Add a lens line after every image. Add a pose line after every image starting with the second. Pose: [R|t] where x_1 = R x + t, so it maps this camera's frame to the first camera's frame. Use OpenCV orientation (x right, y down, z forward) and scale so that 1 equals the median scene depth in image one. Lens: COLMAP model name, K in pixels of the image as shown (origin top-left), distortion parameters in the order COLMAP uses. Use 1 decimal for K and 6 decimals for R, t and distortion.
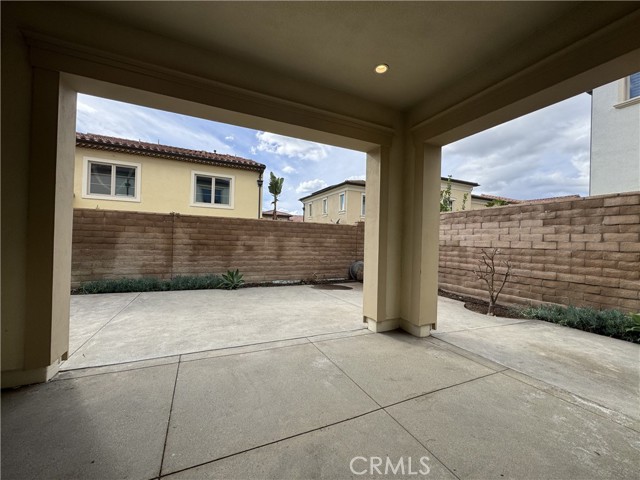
lens RADIAL K [[255.8, 0, 320.0], [0, 255.8, 240.0], [0, 0, 1]] dist [-0.009809, -0.000030]
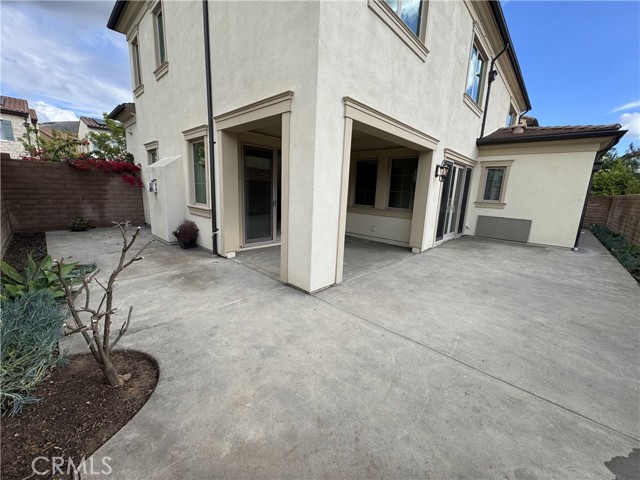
lens RADIAL K [[255.8, 0, 320.0], [0, 255.8, 240.0], [0, 0, 1]] dist [-0.009809, -0.000030]
pose [[-0.926983, 0.007429, -0.375031, 0.755501], [-0.062967, 0.982535, 0.175102, -0.052969], [0.369781, 0.185931, -0.910325, 2.182786]]
